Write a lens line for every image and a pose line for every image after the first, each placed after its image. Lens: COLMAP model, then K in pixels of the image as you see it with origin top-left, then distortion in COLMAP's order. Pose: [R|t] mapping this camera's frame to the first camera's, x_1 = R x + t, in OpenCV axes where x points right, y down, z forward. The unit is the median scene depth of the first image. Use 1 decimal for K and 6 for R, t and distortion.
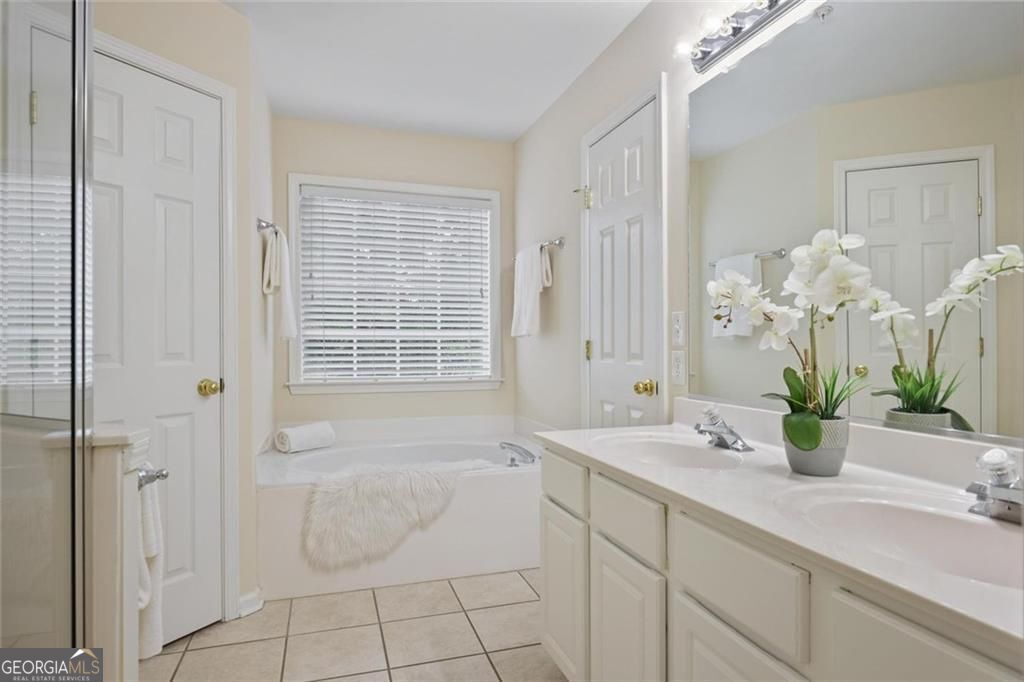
lens RADIAL K [[589.4, 0, 512.0], [0, 589.4, 341.0], [0, 0, 1]] dist [0.004790, 0.001408]
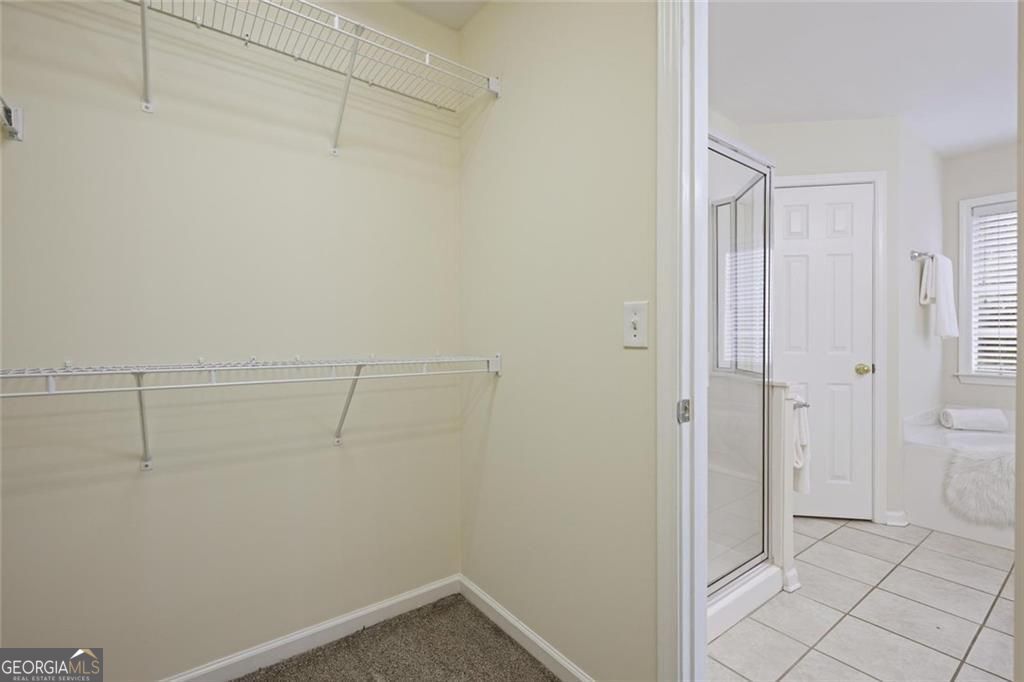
lens RADIAL K [[464.3, 0, 512.0], [0, 464.3, 341.0], [0, 0, 1]] dist [0.002044, -0.000189]
pose [[0.339932, 0.013499, -0.940353, 0.296021], [0.000290, 0.999895, 0.014459, -0.013292], [0.940450, -0.005188, 0.339893, -0.268564]]
